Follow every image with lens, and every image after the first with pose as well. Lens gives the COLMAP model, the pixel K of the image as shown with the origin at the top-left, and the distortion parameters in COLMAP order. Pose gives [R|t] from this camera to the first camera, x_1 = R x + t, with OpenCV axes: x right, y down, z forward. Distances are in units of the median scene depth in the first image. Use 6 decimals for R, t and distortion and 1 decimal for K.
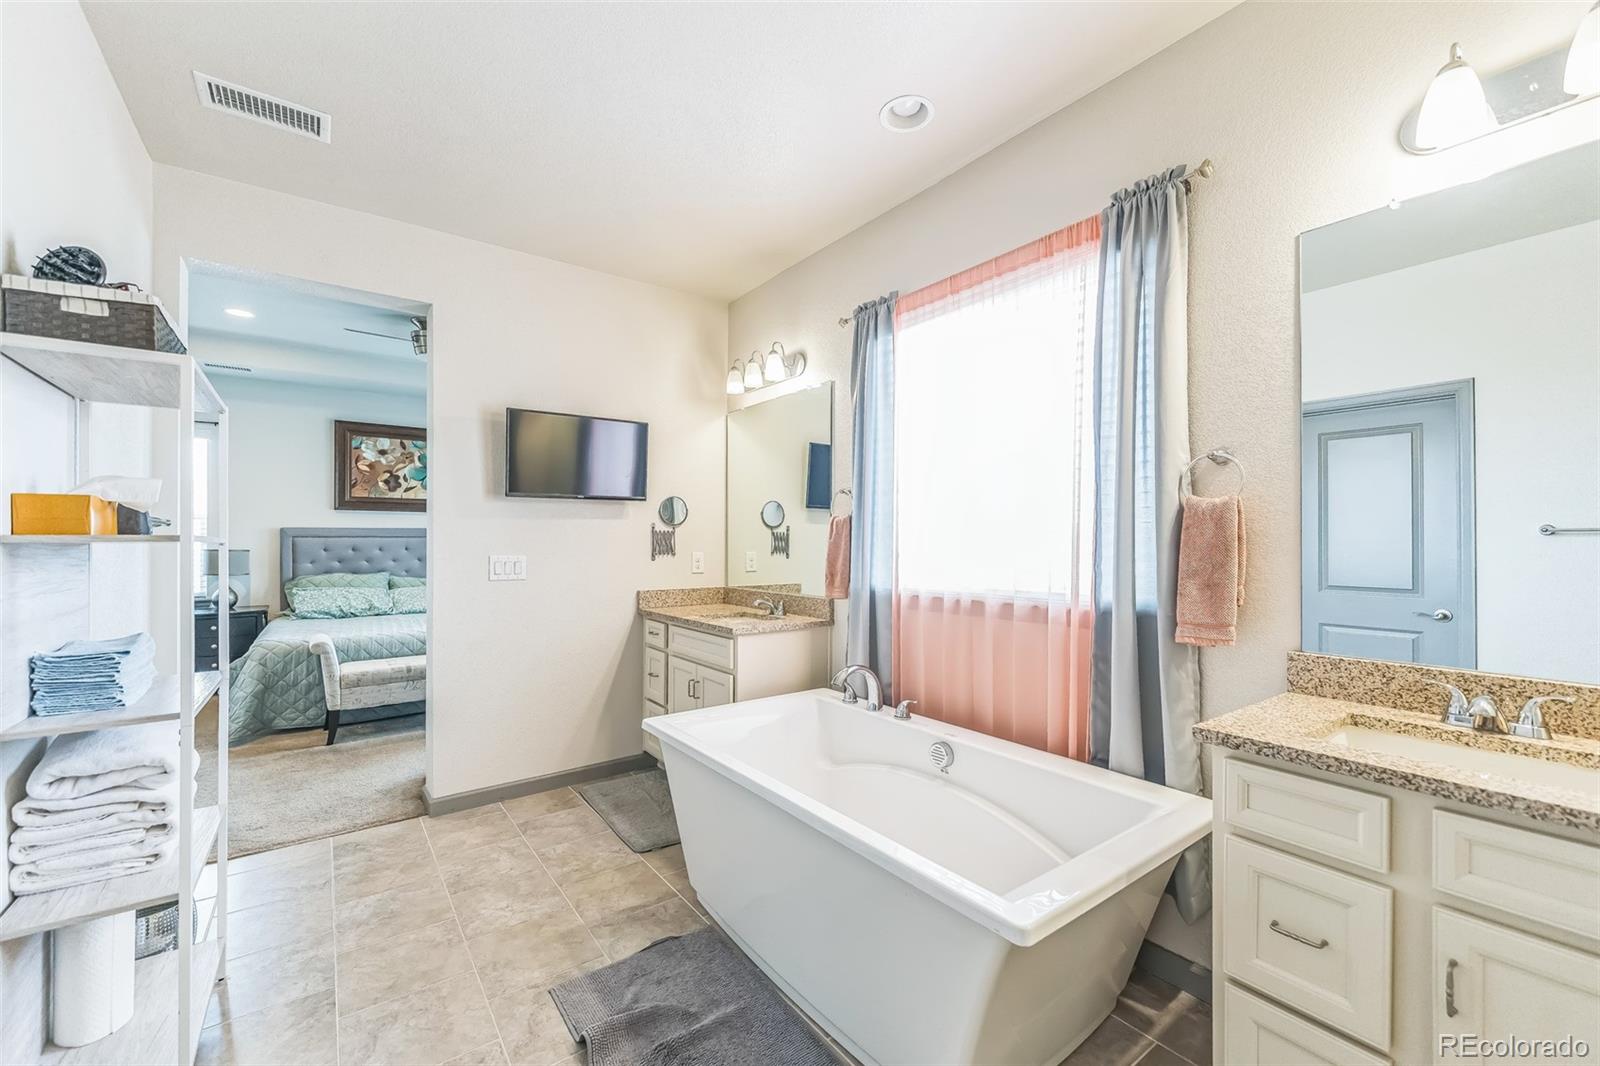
lens RADIAL K [[646.6, 0, 793.4], [0, 646.6, 539.5], [0, 0, 1]] dist [0.000193, -0.001096]
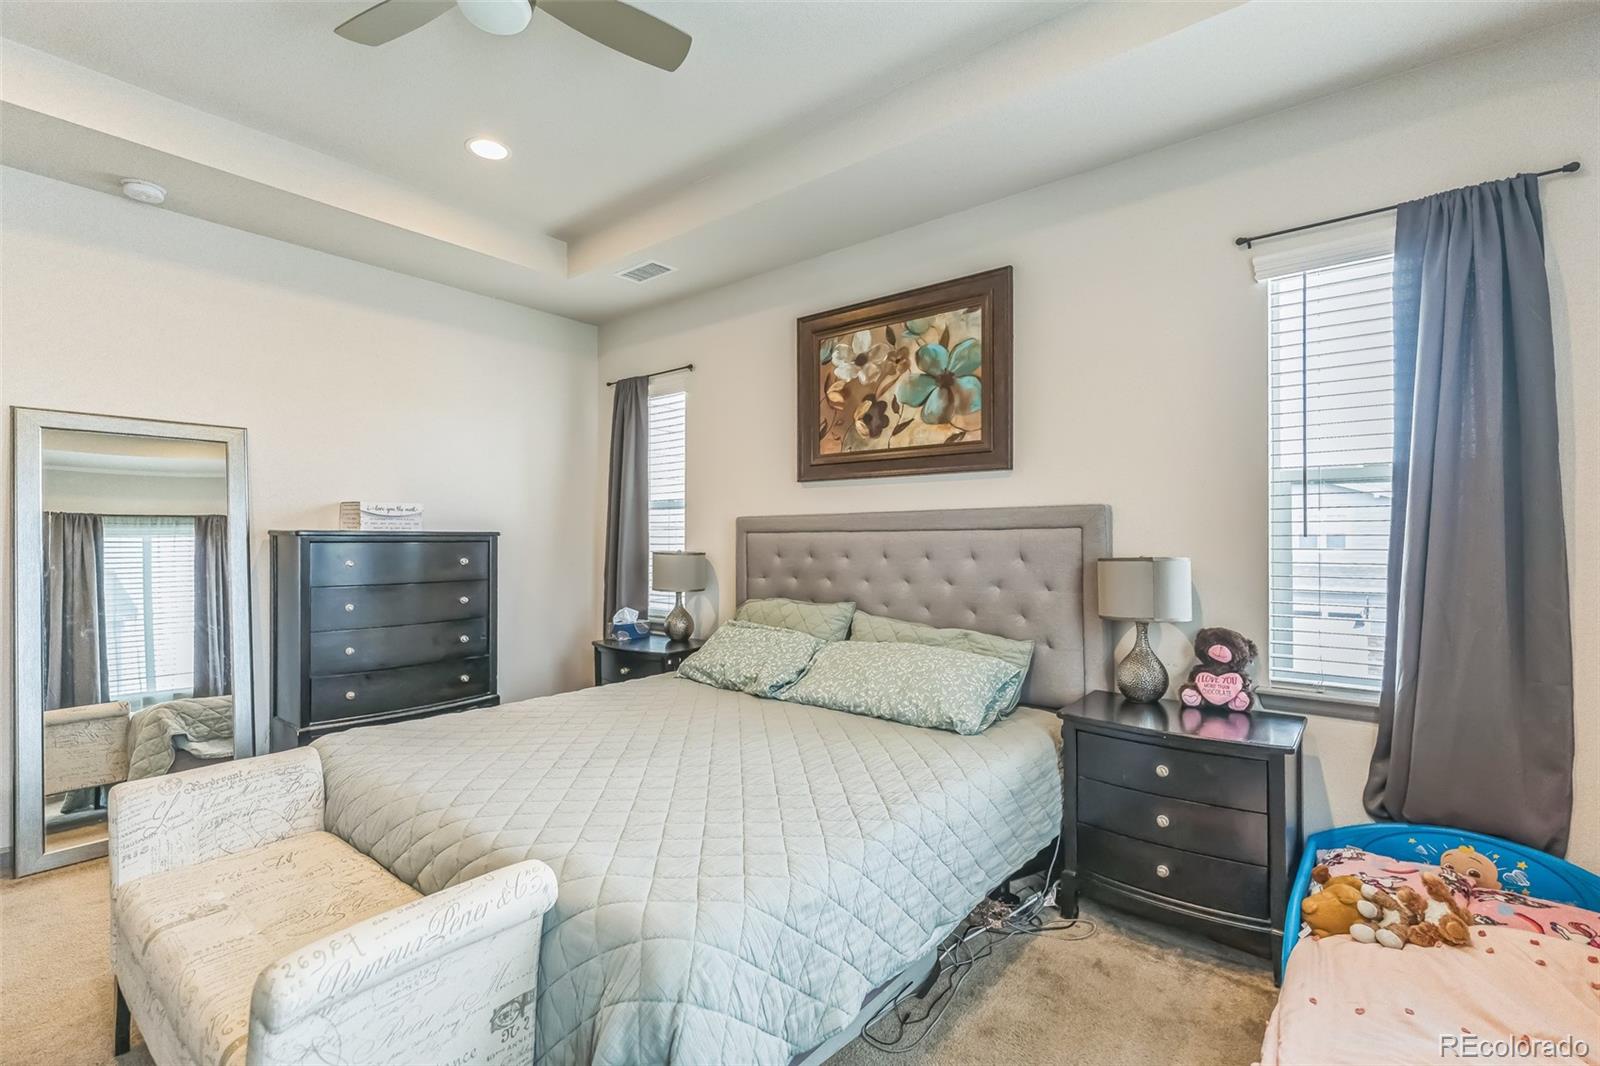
lens RADIAL K [[724.2, 0, 799.4], [0, 724.2, 533.0], [0, 0, 1]] dist [0.004236, 0.000187]
pose [[0.244896, -0.008794, -0.969509, -0.112172], [0.001959, 0.999961, -0.008576, 0.002231], [0.969547, 0.000201, 0.244904, 0.831123]]
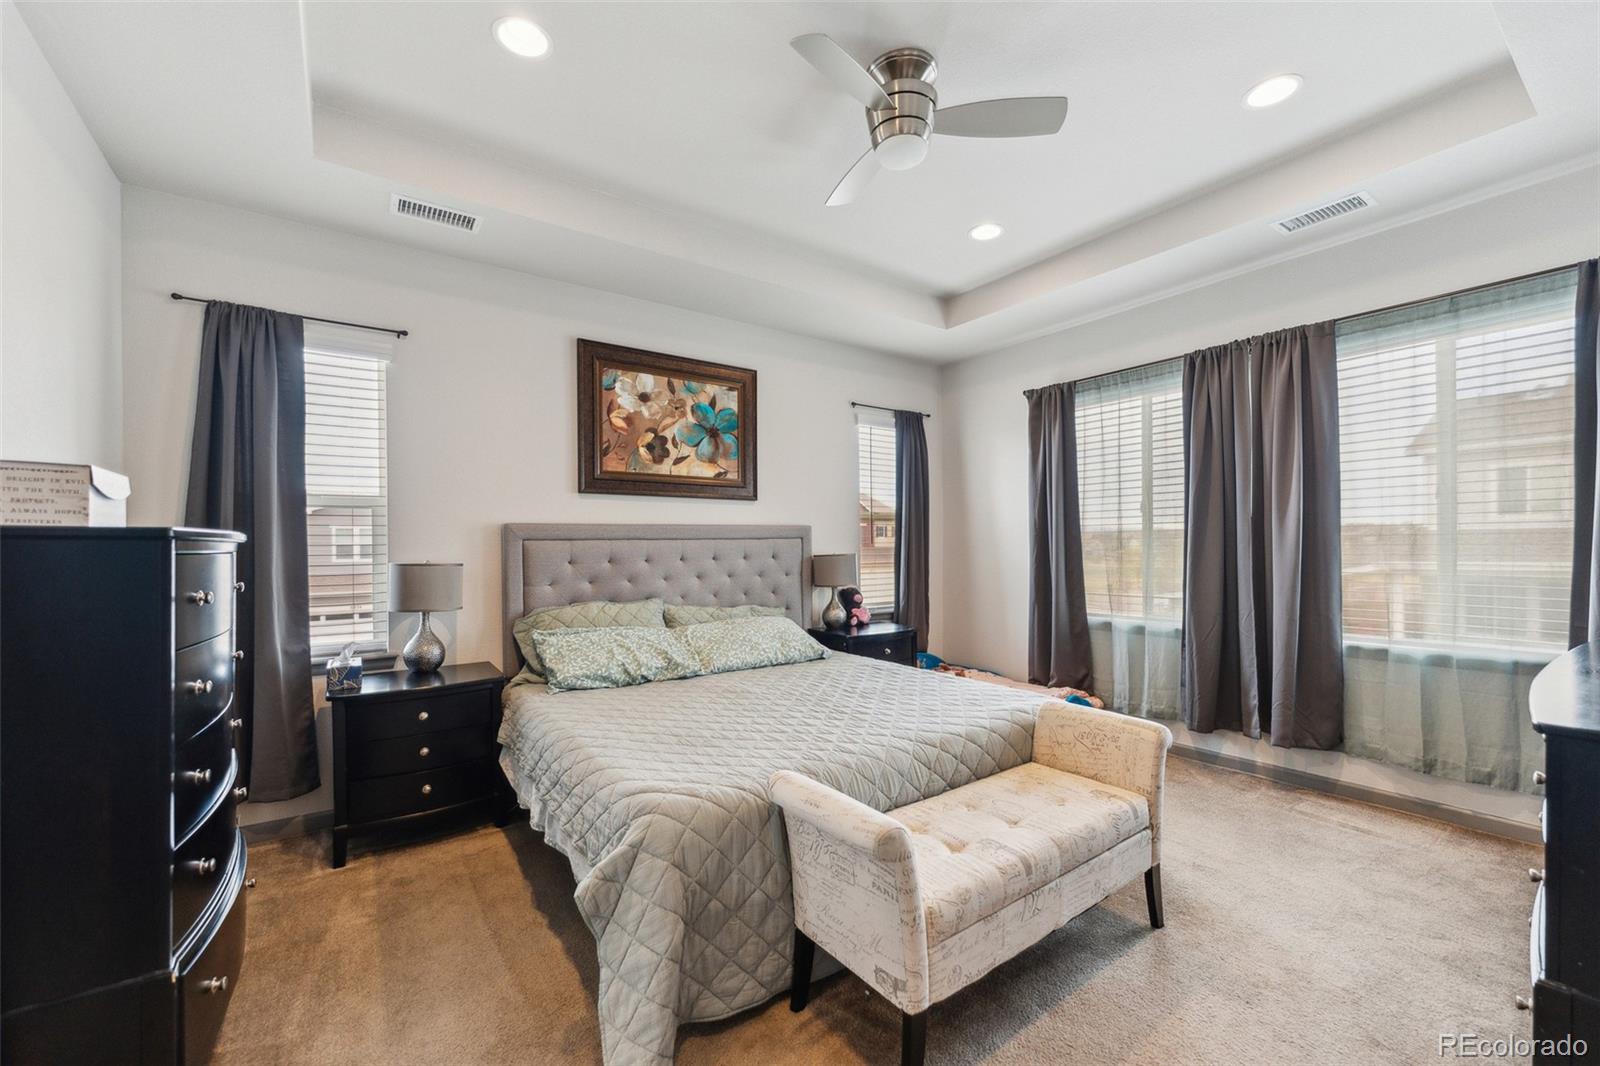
lens RADIAL K [[646.6, 0, 794.7], [0, 646.6, 547.3], [0, 0, 1]] dist [0.000193, -0.001096]
pose [[0.999803, -0.009589, -0.017388, -0.494908], [0.009631, 0.999951, 0.002331, 0.003376], [0.017364, -0.002498, 0.999846, 0.411385]]
